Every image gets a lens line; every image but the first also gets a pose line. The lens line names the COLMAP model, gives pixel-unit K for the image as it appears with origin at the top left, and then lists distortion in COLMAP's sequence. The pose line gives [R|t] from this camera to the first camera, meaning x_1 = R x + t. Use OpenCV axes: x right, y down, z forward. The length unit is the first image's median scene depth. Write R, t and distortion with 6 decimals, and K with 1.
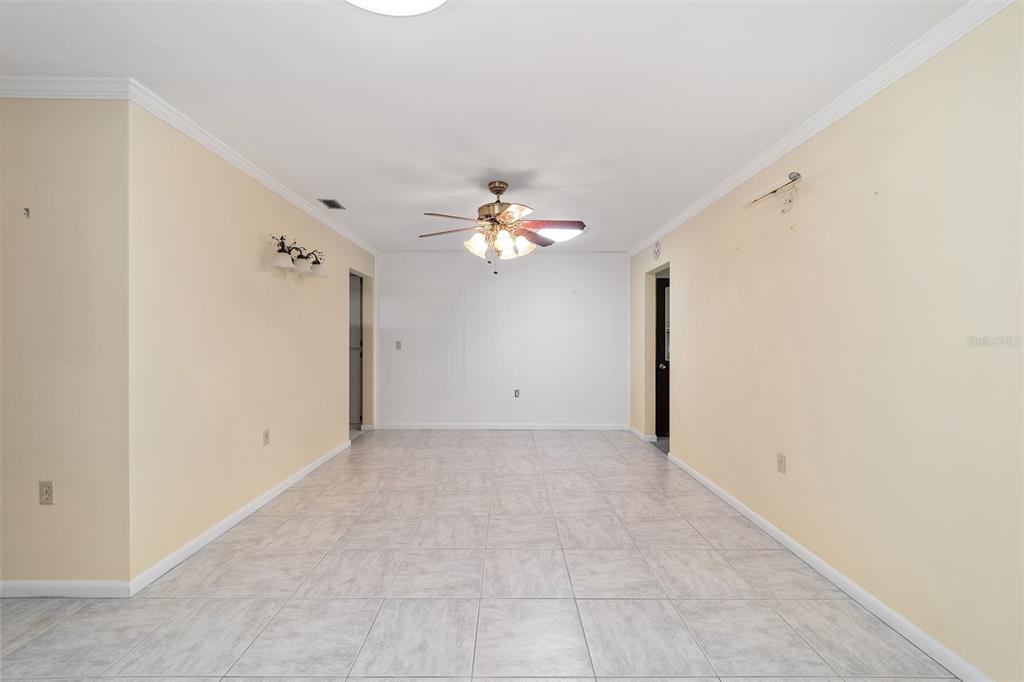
lens RADIAL K [[407.5, 0, 512.1], [0, 407.5, 344.4], [0, 0, 1]] dist [0.001134, -0.001986]
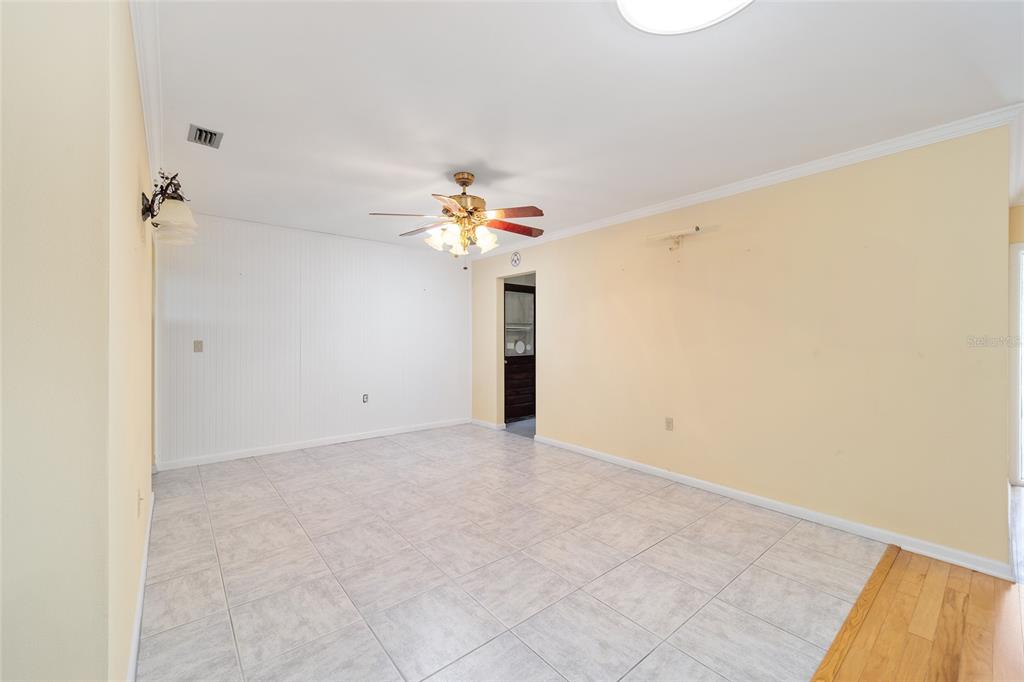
lens RADIAL K [[407.5, 0, 516.9], [0, 407.5, 336.2], [0, 0, 1]] dist [0.001134, -0.001986]
pose [[0.776164, -0.000270, 0.630531, -0.540800], [0.009618, 0.999889, -0.011410, -0.003655], [-0.630457, 0.014921, 0.776080, 0.182937]]
